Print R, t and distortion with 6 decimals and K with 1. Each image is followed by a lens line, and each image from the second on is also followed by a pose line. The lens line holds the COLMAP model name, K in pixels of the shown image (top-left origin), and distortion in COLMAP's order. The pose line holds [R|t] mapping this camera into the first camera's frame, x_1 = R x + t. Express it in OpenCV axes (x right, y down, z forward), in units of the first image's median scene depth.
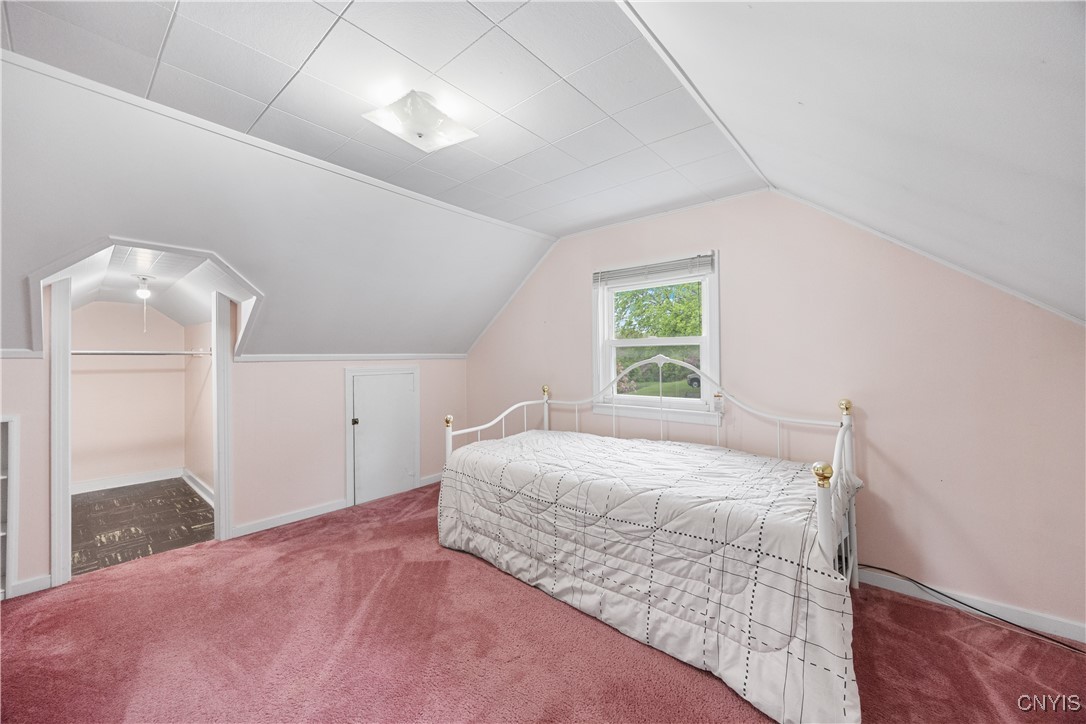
lens RADIAL K [[416.8, 0, 554.4], [0, 416.8, 362.2], [0, 0, 1]] dist [-0.000379, -0.000116]
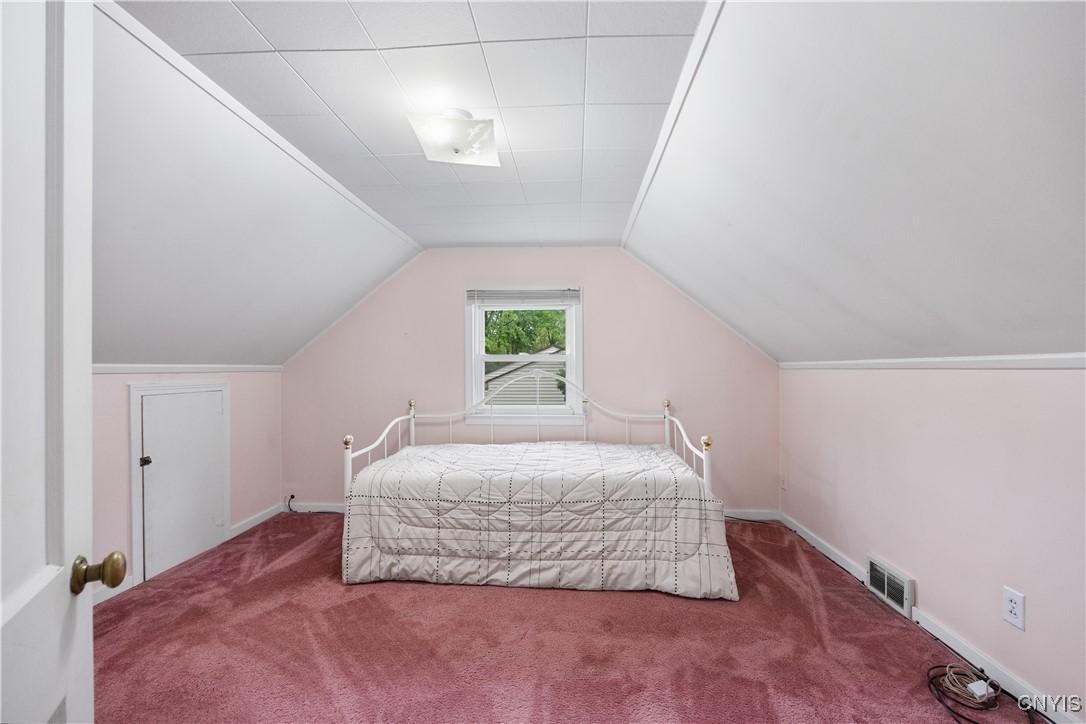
lens RADIAL K [[434.5, 0, 547.1], [0, 434.5, 380.7], [0, 0, 1]] dist [0.000325, 0.000060]
pose [[0.787866, -0.007547, 0.615800, -0.638747], [0.001518, 0.999946, 0.010313, 0.003059], [-0.615844, -0.007191, 0.787835, 0.025772]]
